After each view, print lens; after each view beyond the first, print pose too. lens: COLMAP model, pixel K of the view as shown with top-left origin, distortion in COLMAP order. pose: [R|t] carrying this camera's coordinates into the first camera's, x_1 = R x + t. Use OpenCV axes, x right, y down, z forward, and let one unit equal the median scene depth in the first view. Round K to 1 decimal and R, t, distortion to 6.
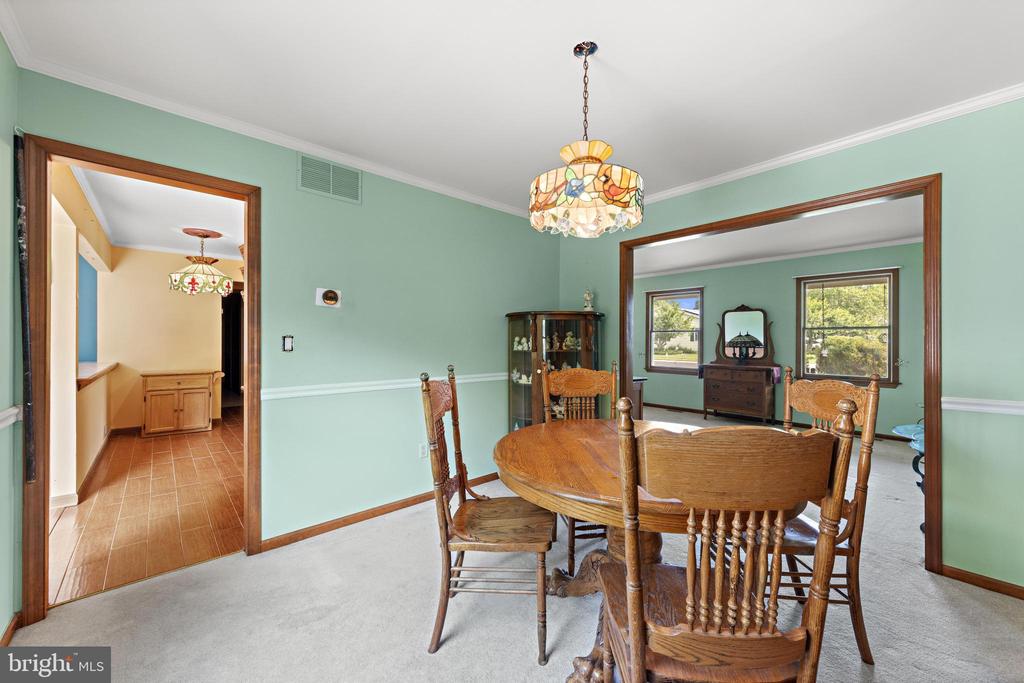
lens RADIAL K [[389.4, 0, 513.8], [0, 389.4, 334.9], [0, 0, 1]] dist [-0.000255, -0.000036]
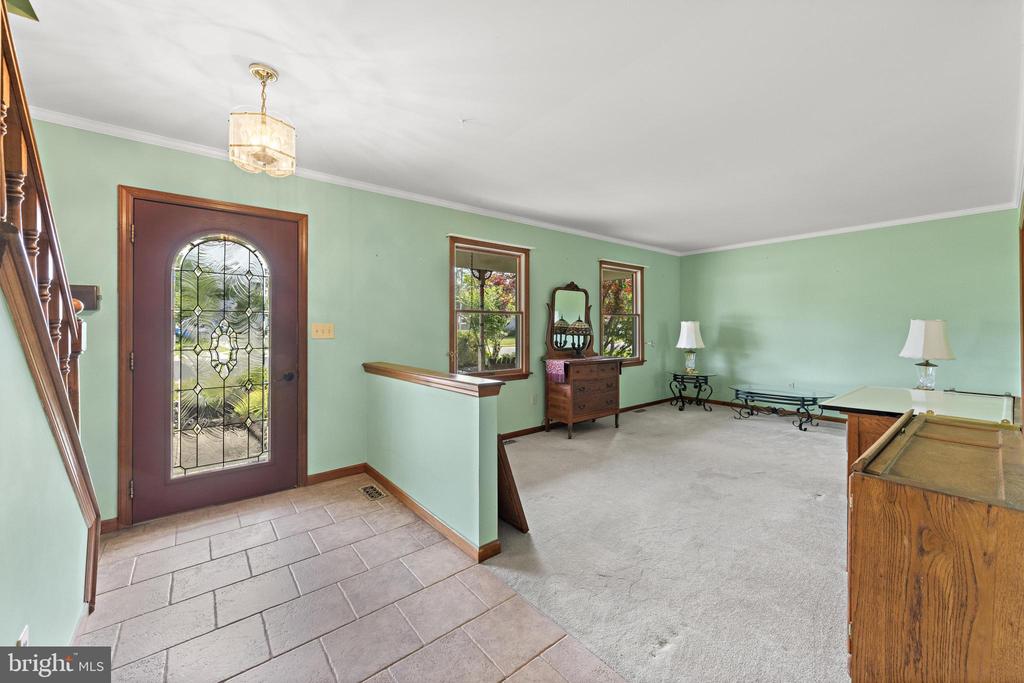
lens RADIAL K [[394.3, 0, 512.7], [0, 394.3, 325.6], [0, 0, 1]] dist [0.000418, 0.000007]
pose [[0.051962, 0.004127, 0.998641, -0.261402], [-0.000679, 0.999991, -0.004097, 0.017905], [-0.998649, -0.000465, 0.051964, 1.236272]]
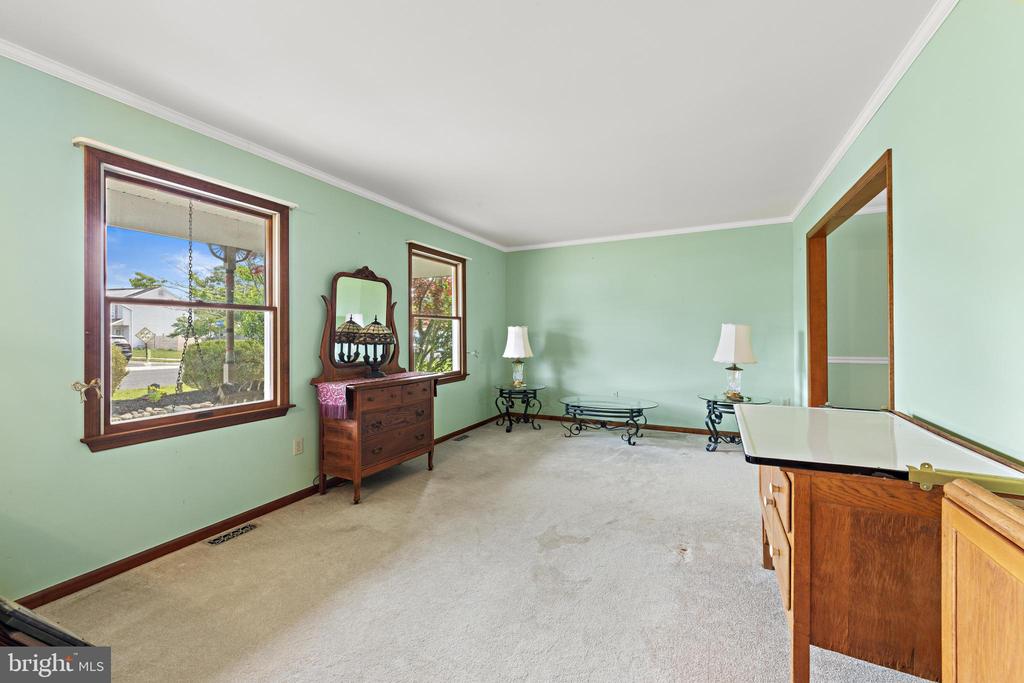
lens RADIAL K [[404.8, 0, 513.0], [0, 404.8, 334.8], [0, 0, 1]] dist [0.000309, 0.000036]
pose [[-0.371308, 0.003654, 0.928502, -0.023517], [0.004440, 0.999988, -0.002159, 0.023842], [-0.928499, 0.003321, -0.371320, 1.166566]]
